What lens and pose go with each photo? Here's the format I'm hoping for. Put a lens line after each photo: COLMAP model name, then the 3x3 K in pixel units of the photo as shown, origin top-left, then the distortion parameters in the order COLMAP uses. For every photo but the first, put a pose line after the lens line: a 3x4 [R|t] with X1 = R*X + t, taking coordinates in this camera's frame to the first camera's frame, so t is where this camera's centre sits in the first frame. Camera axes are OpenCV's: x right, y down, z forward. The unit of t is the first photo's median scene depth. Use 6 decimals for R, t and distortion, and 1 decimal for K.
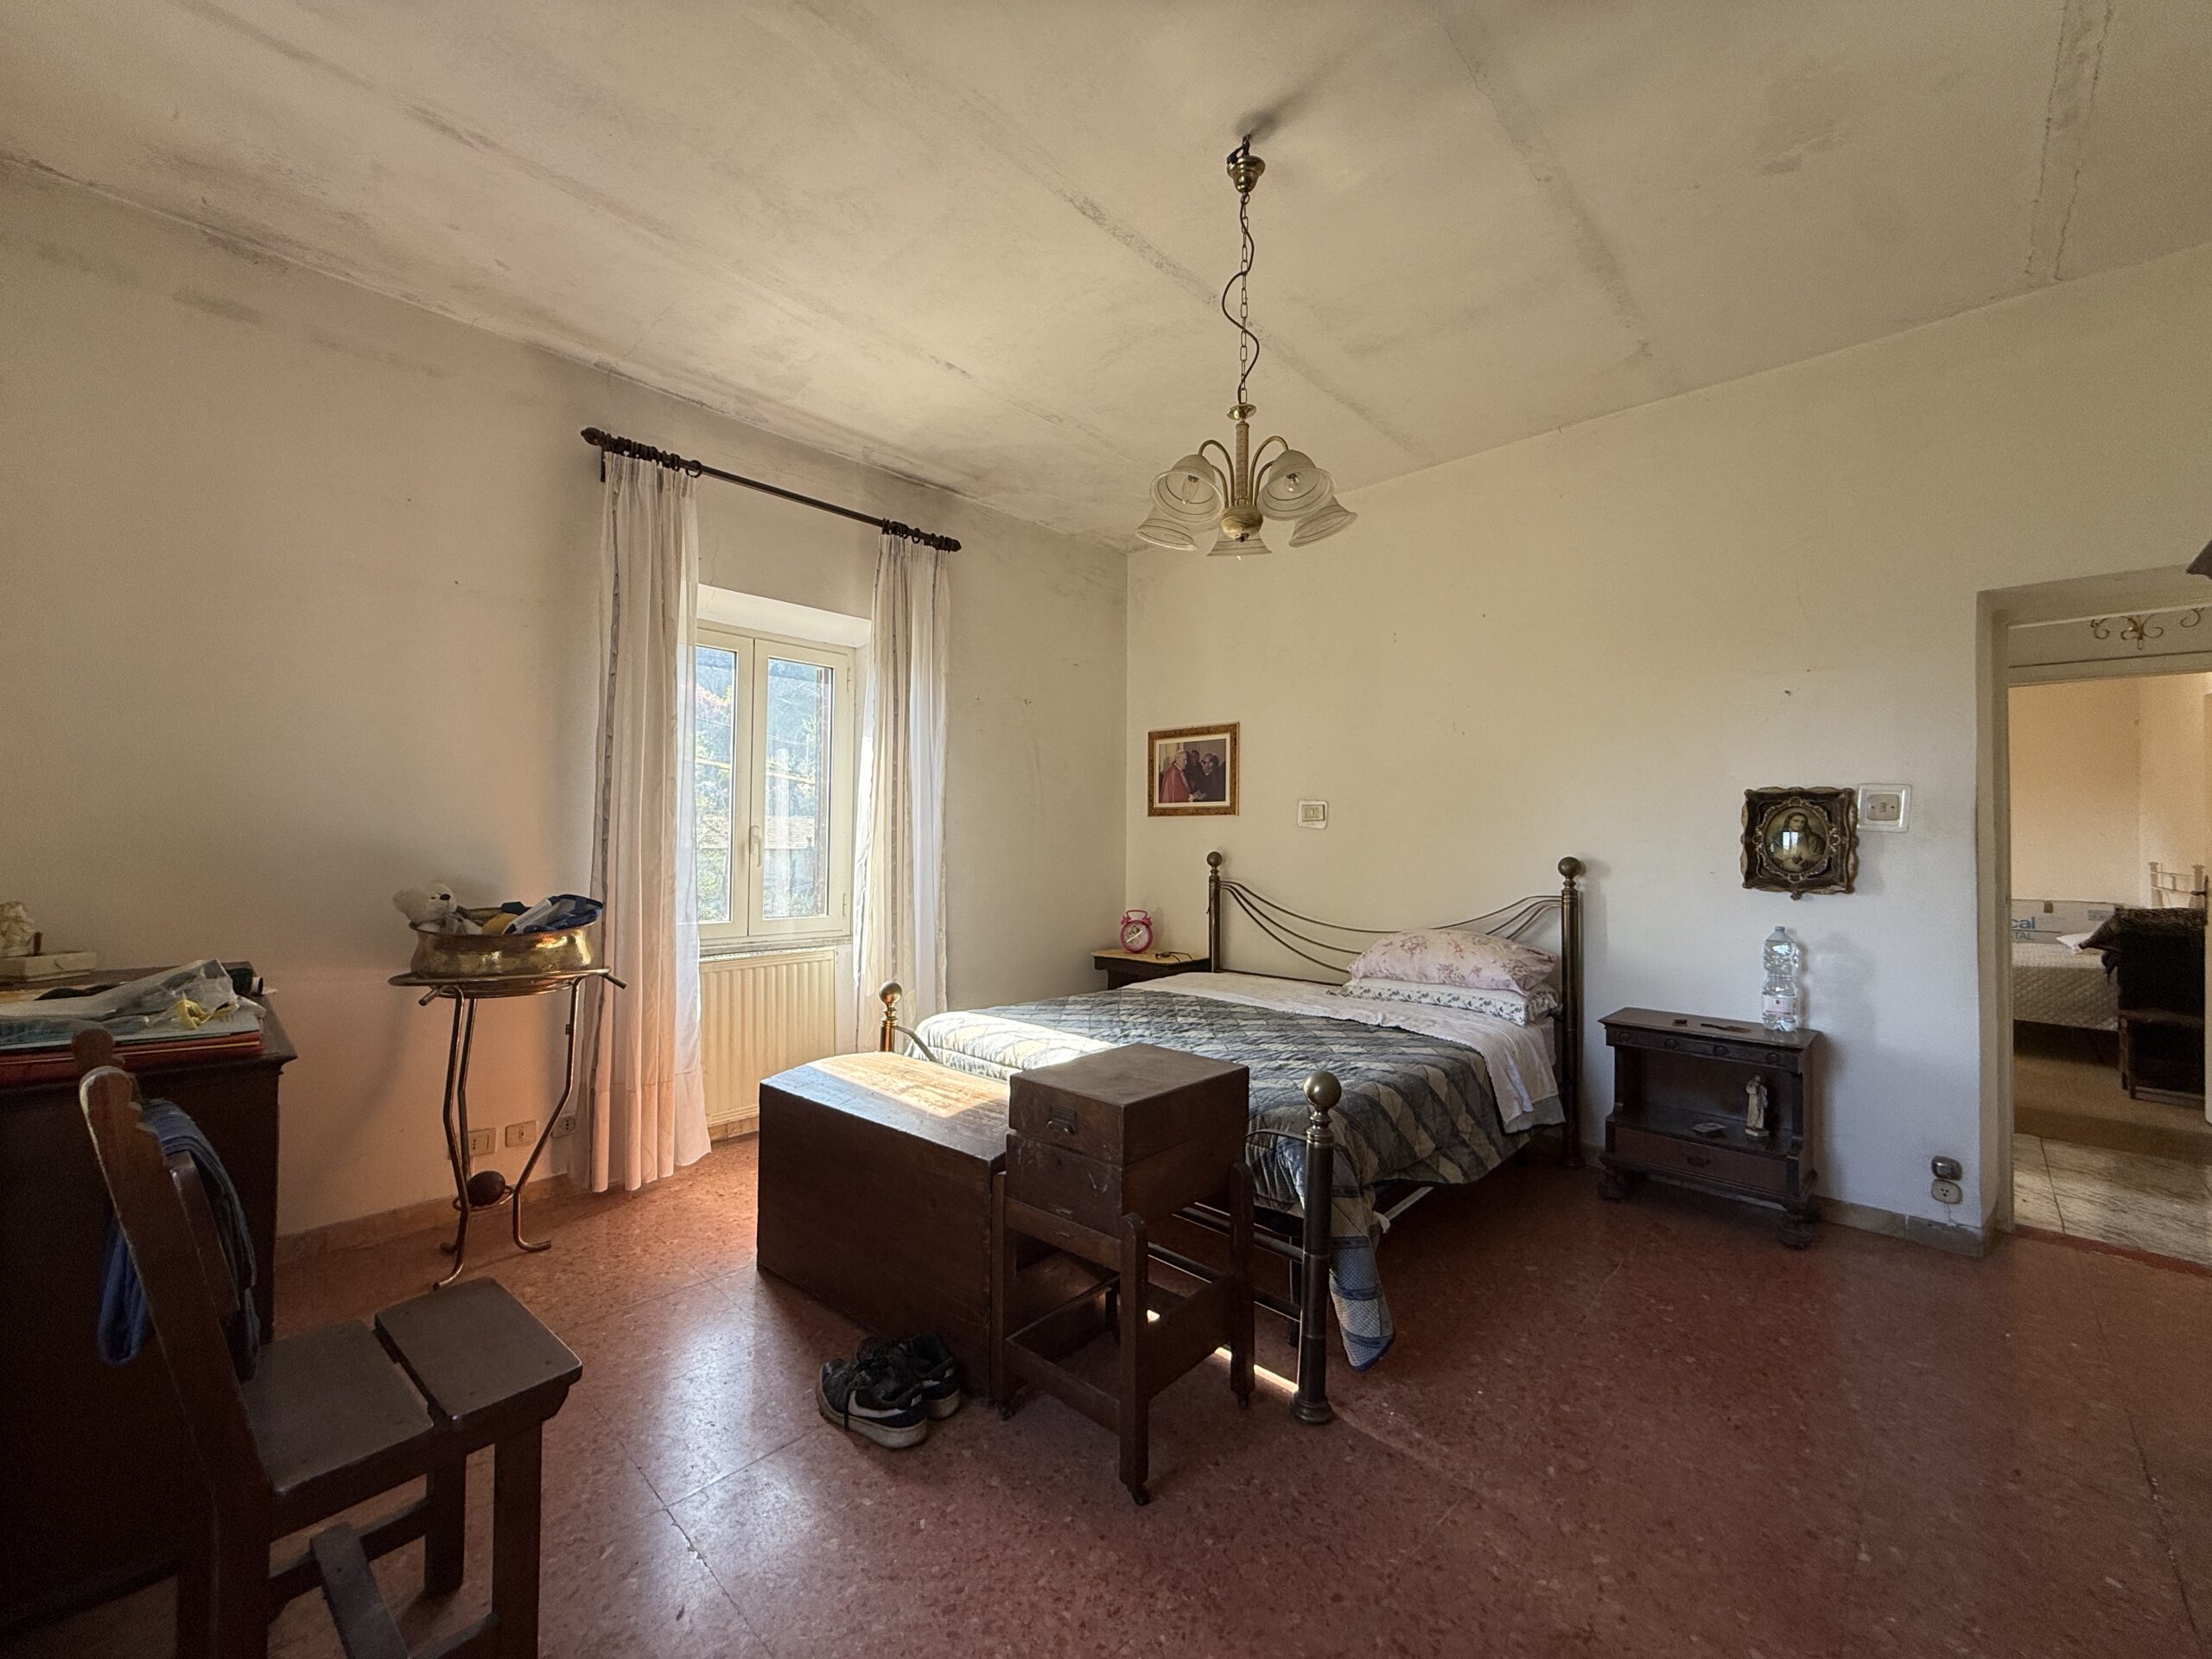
lens RADIAL K [[889.3, 0, 1092.8], [0, 889.3, 829.7], [0, 0, 1]] dist [0.000333, -0.000519]
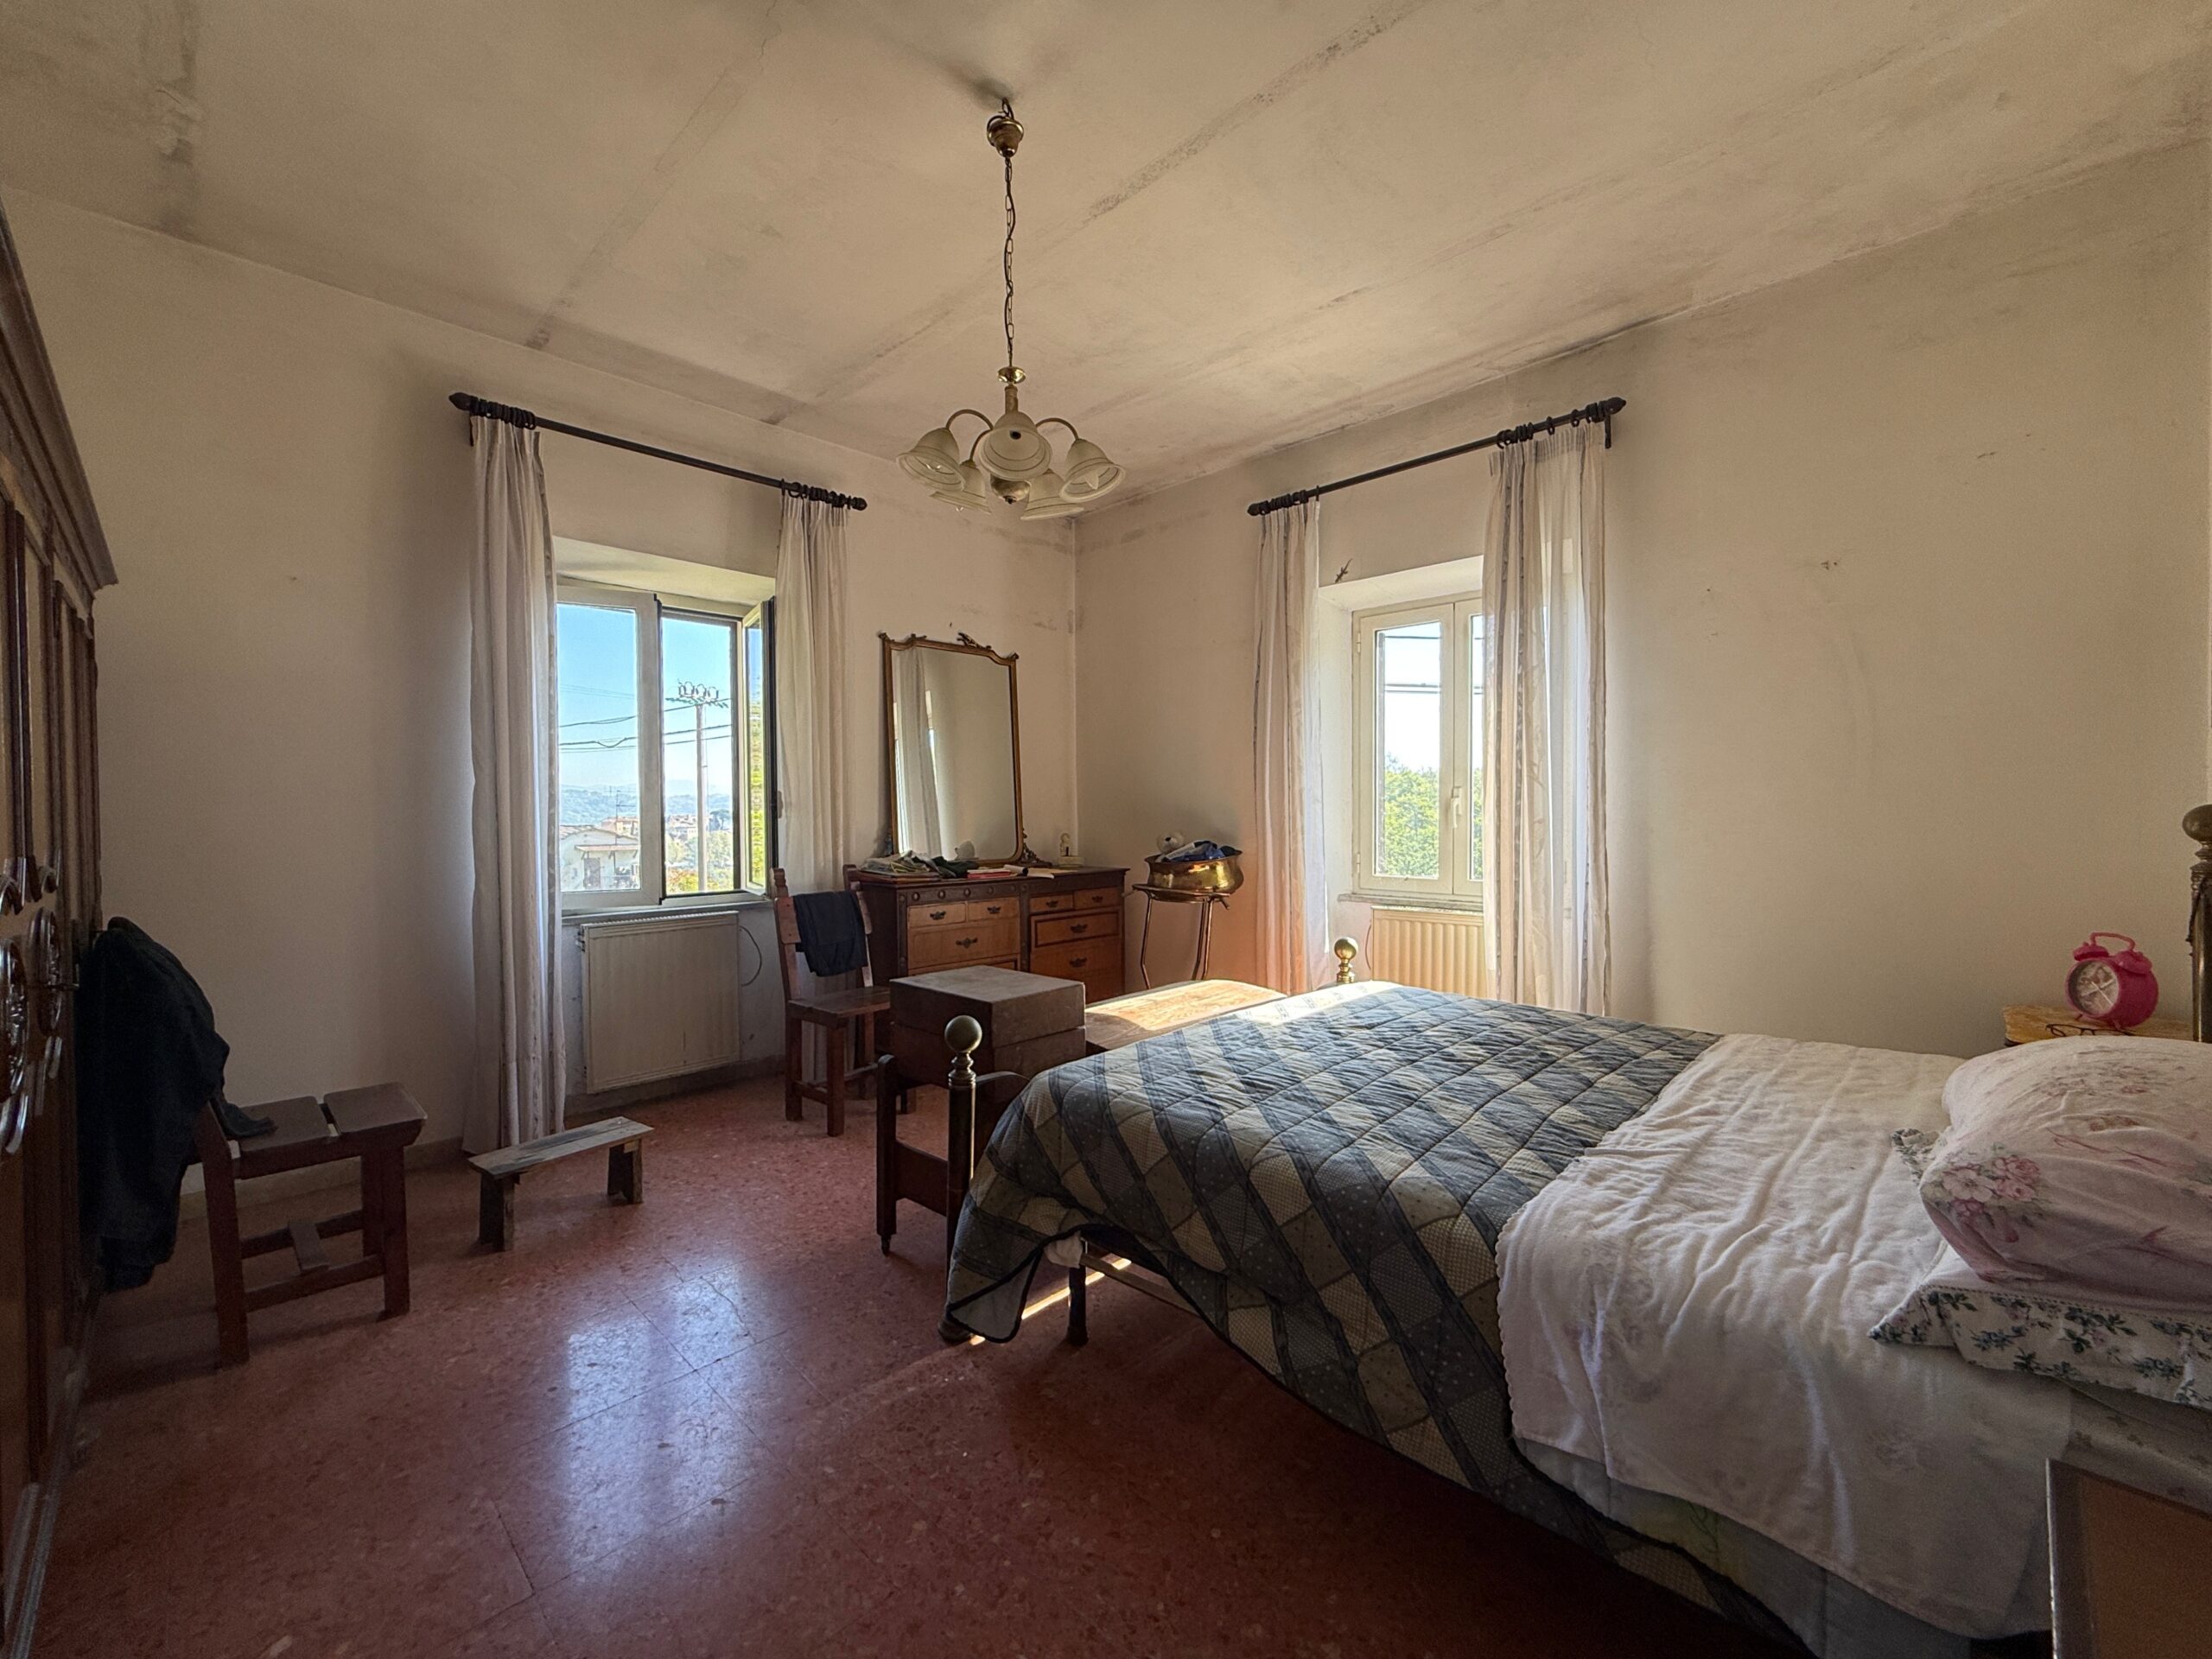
lens RADIAL K [[889.3, 0, 1092.7], [0, 889.3, 827.6], [0, 0, 1]] dist [0.000333, -0.000519]
pose [[-0.013612, 0.012873, -0.999824, 0.785775], [0.020225, 0.999716, 0.012596, 0.027716], [0.999703, -0.020050, -0.013869, 0.717566]]
